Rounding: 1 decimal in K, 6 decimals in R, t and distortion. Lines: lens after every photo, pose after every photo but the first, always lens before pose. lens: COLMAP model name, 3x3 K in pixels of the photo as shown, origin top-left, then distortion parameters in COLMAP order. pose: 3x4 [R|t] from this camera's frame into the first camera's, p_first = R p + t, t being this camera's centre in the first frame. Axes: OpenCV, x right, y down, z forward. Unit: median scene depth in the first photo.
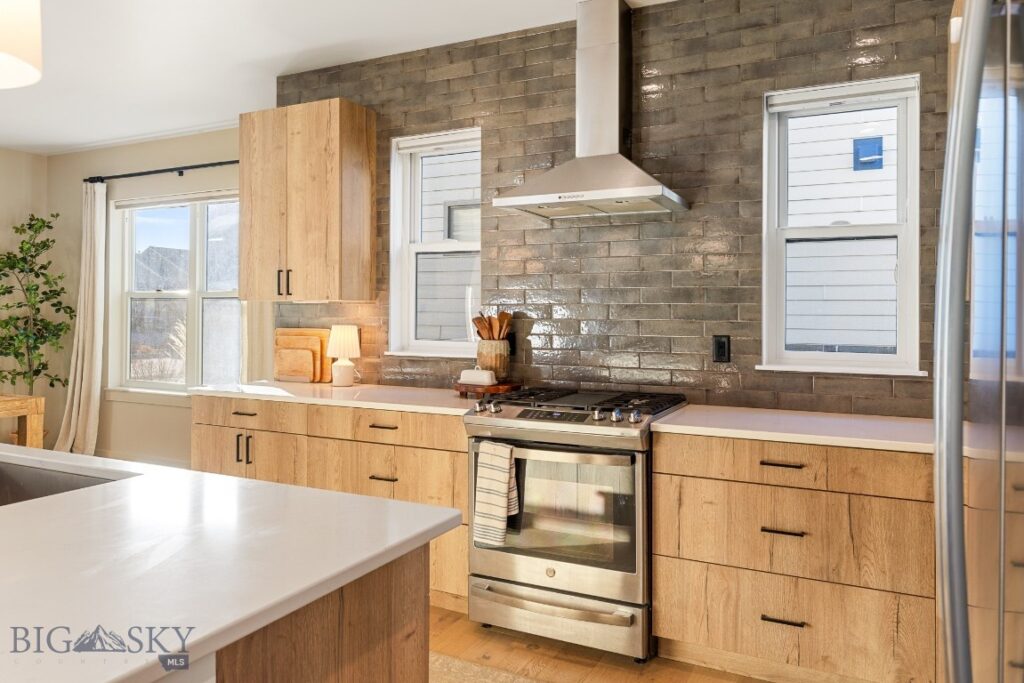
lens RADIAL K [[722.0, 0, 511.6], [0, 722.0, 307.3], [0, 0, 1]] dist [0.002029, 0.001824]
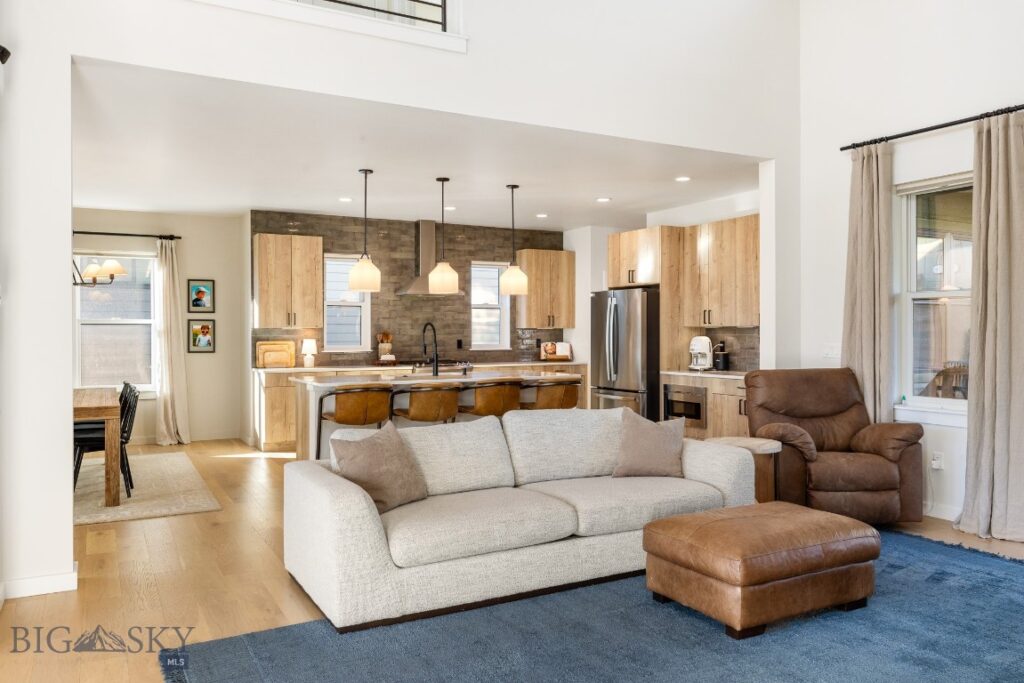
lens RADIAL K [[761.8, 0, 508.5], [0, 761.8, 335.2], [0, 0, 1]] dist [0.000127, -0.003923]
pose [[0.575527, -0.009387, 0.817729, -1.831947], [0.000841, 0.999940, 0.010887, -0.011306], [-0.817782, -0.005578, 0.575501, -0.827803]]
